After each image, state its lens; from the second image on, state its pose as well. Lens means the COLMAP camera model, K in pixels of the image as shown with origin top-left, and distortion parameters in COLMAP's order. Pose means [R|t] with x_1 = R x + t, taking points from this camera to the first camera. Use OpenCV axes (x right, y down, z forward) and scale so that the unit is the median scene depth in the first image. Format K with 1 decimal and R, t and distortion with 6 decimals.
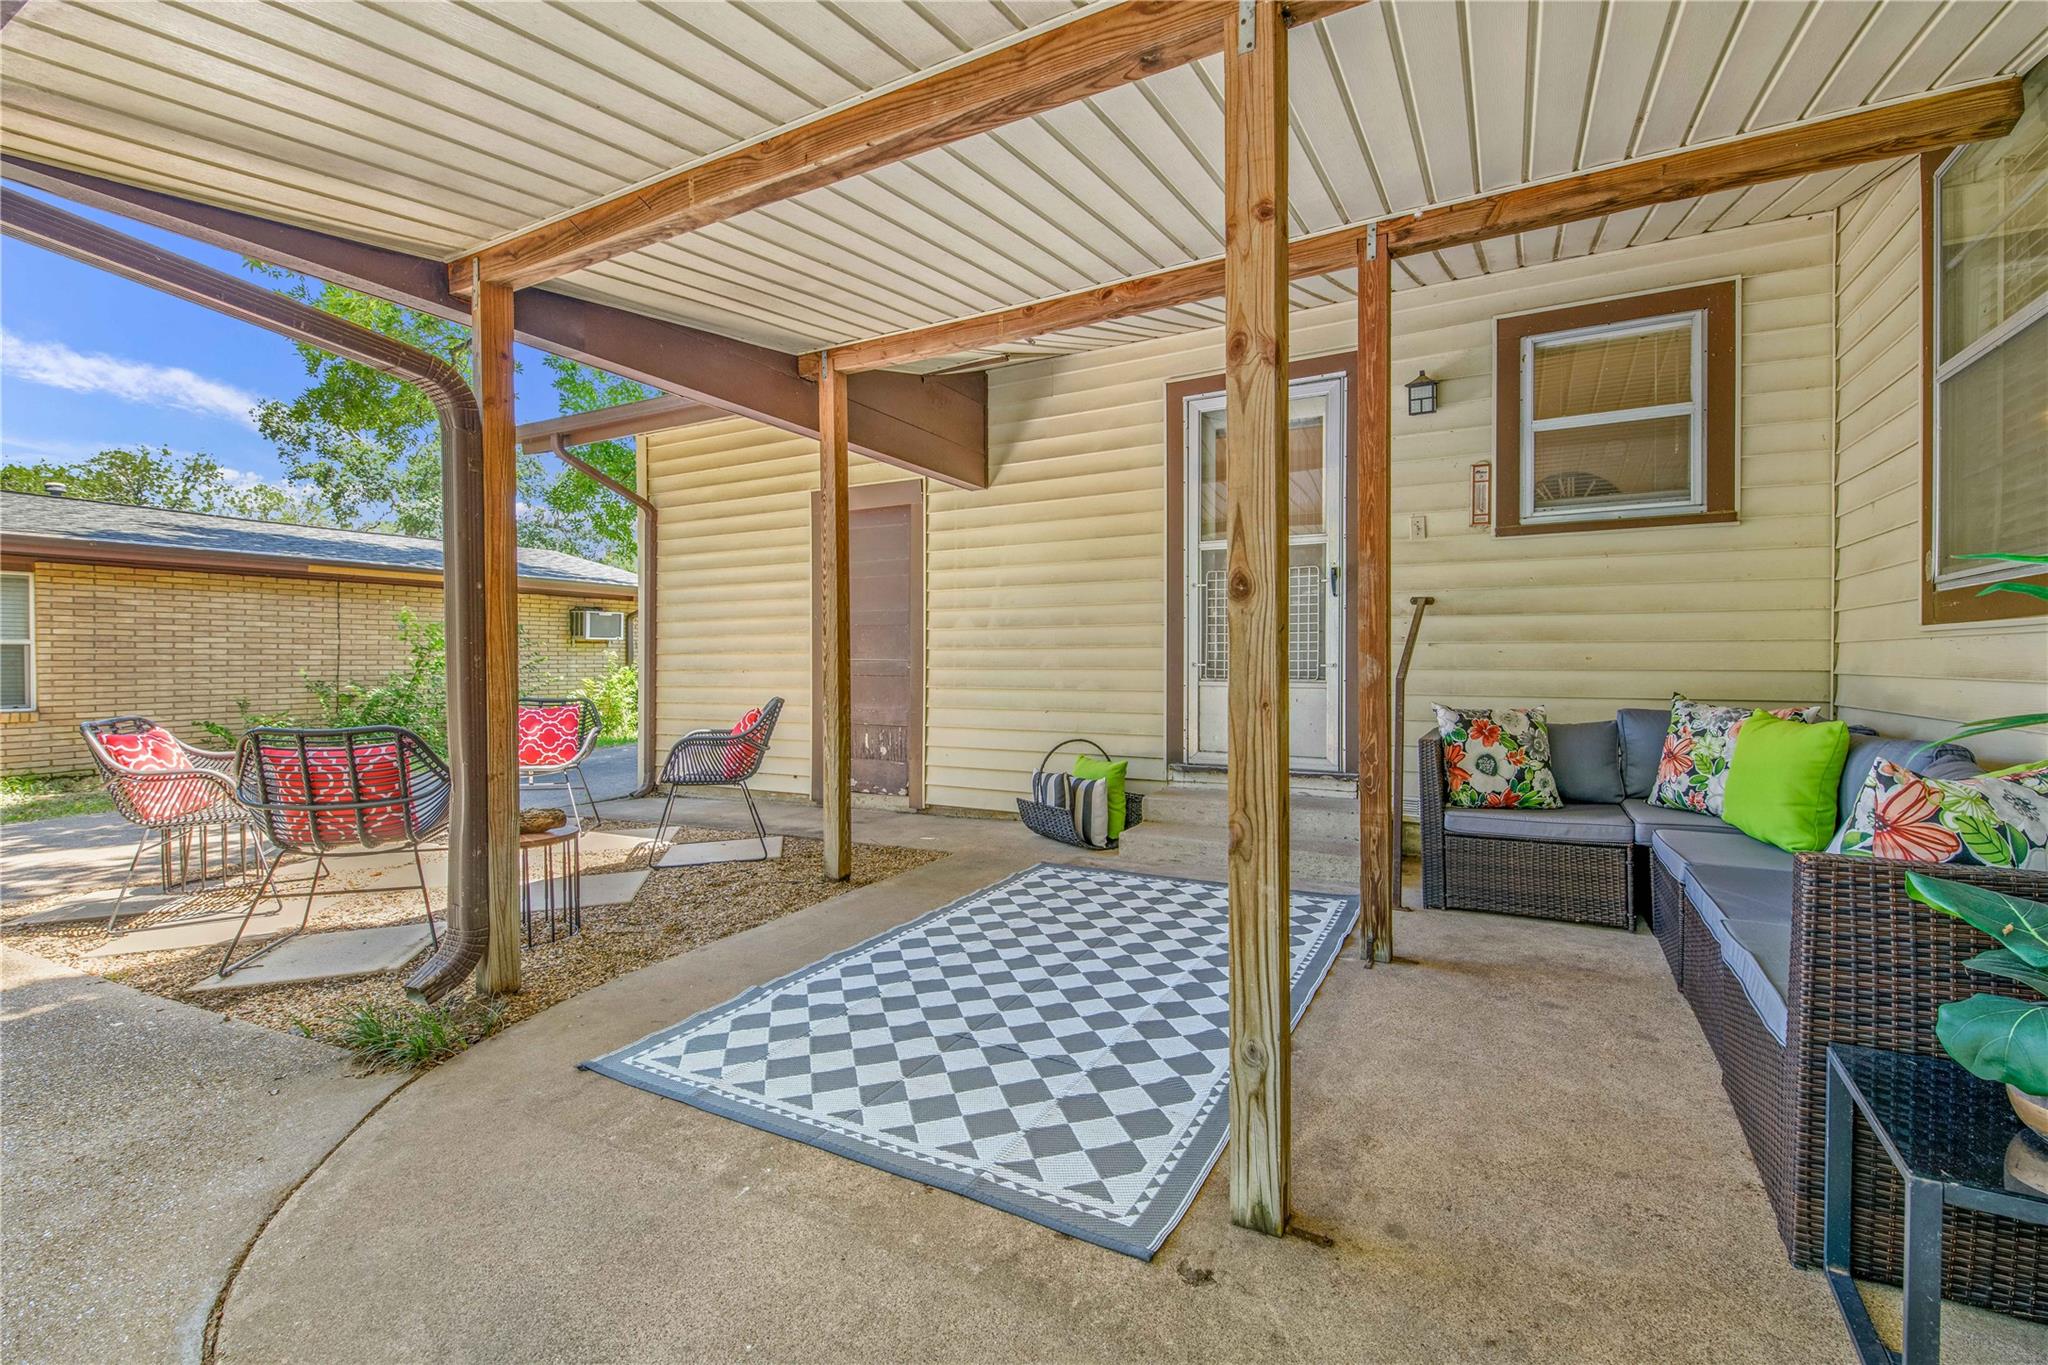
lens RADIAL K [[867.1, 0, 1028.7], [0, 867.1, 663.7], [0, 0, 1]] dist [0.001752, -0.000100]
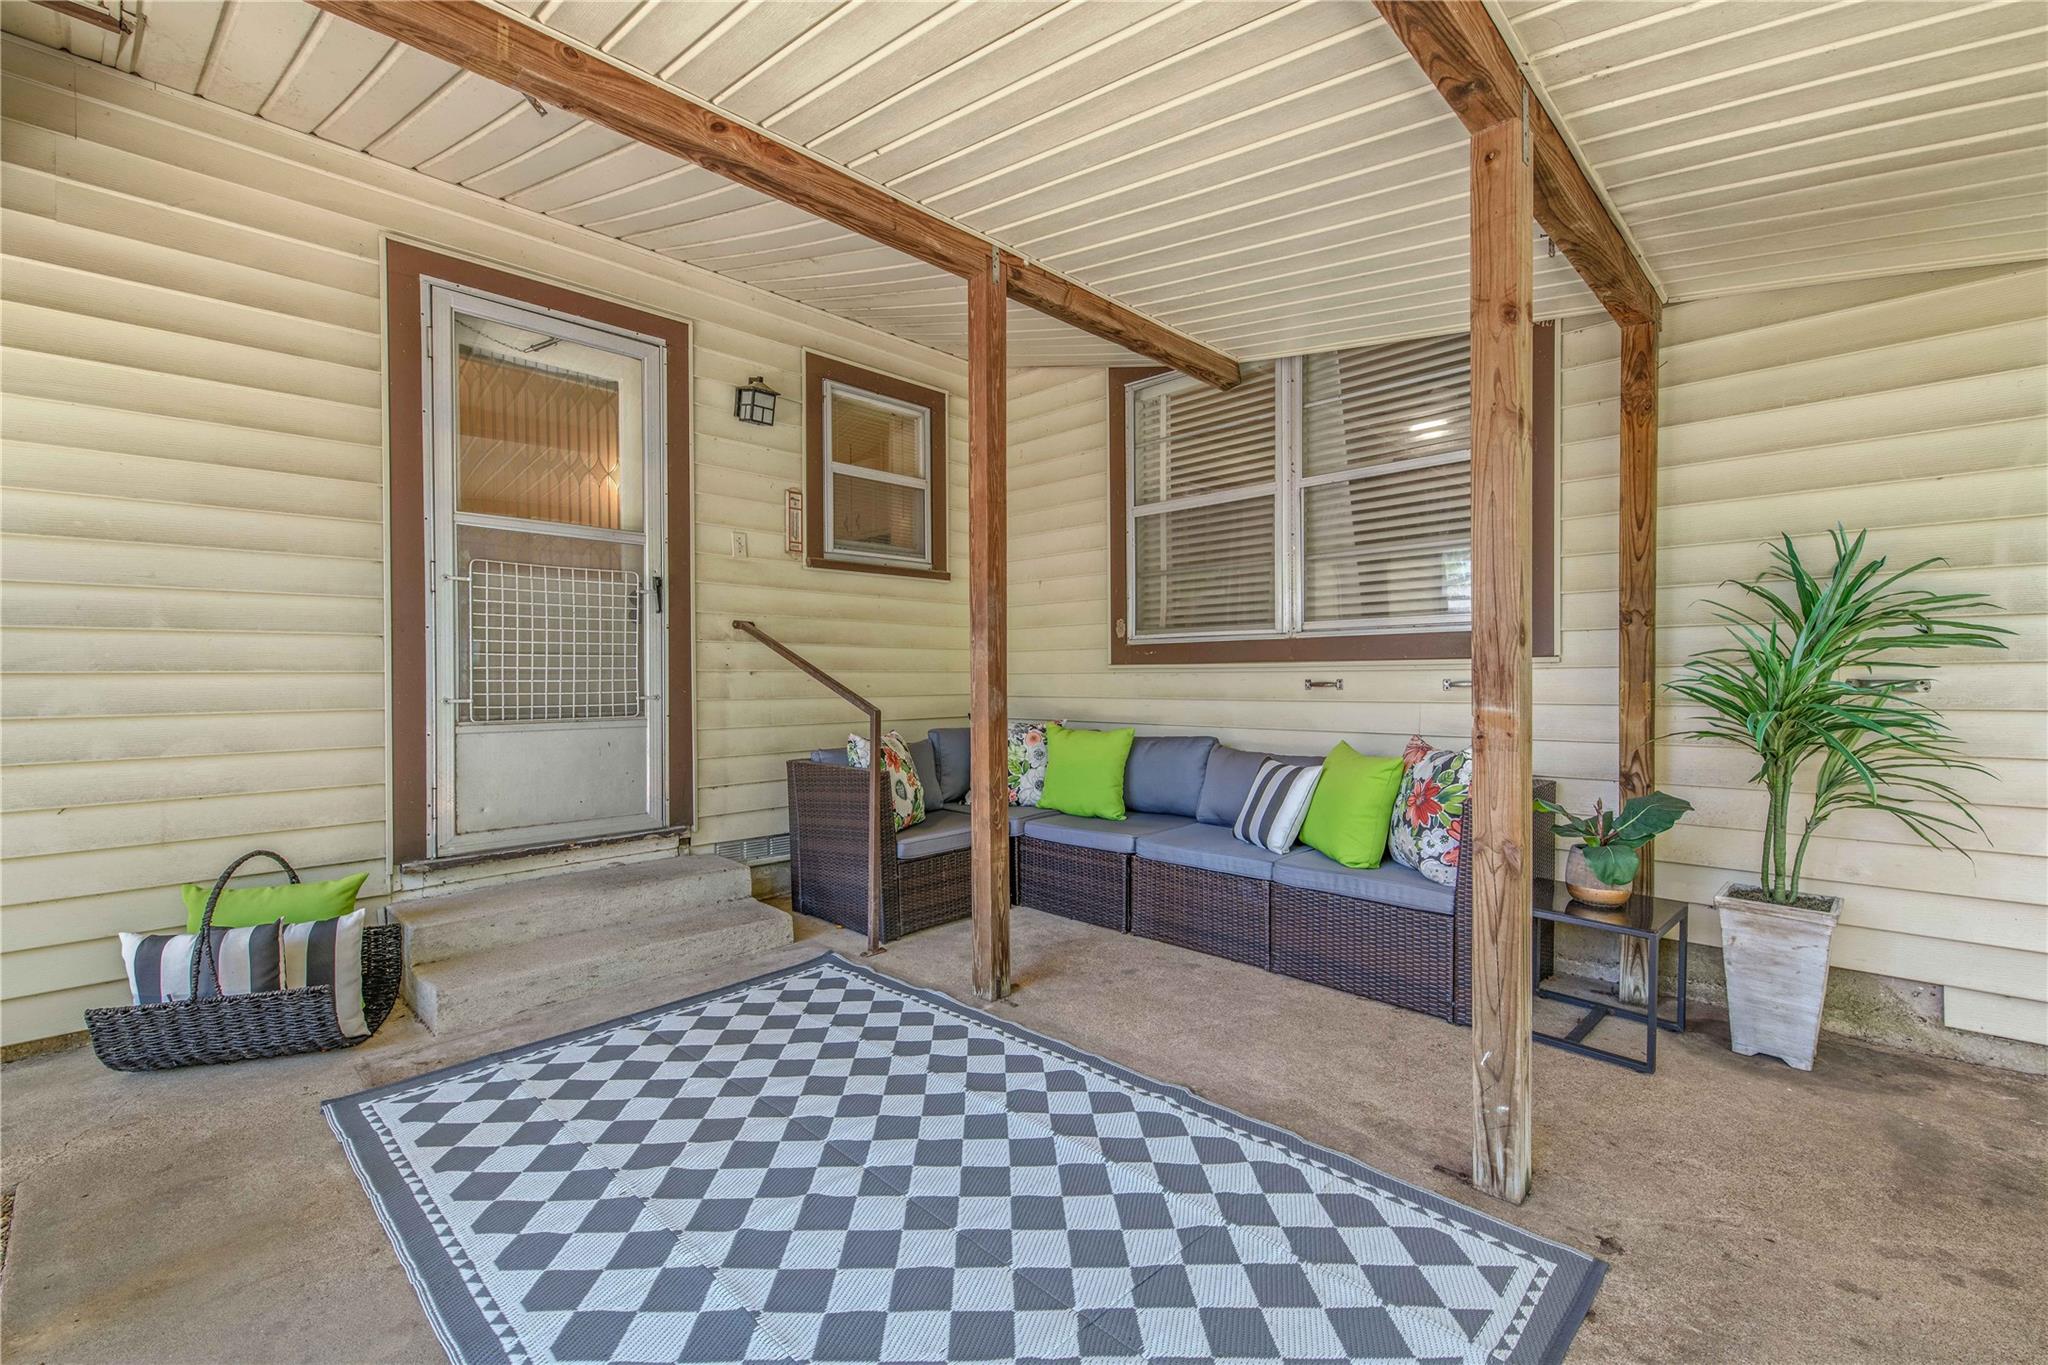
lens RADIAL K [[876.8, 0, 1024.0], [0, 876.8, 682.5], [0, 0, 1]] dist [0.007891, -0.000158]
pose [[0.265133, -0.006255, 0.964192, -0.386579], [0.009367, 0.999948, 0.003911, -0.013505], [-0.964166, 0.007995, 0.265178, 0.496215]]
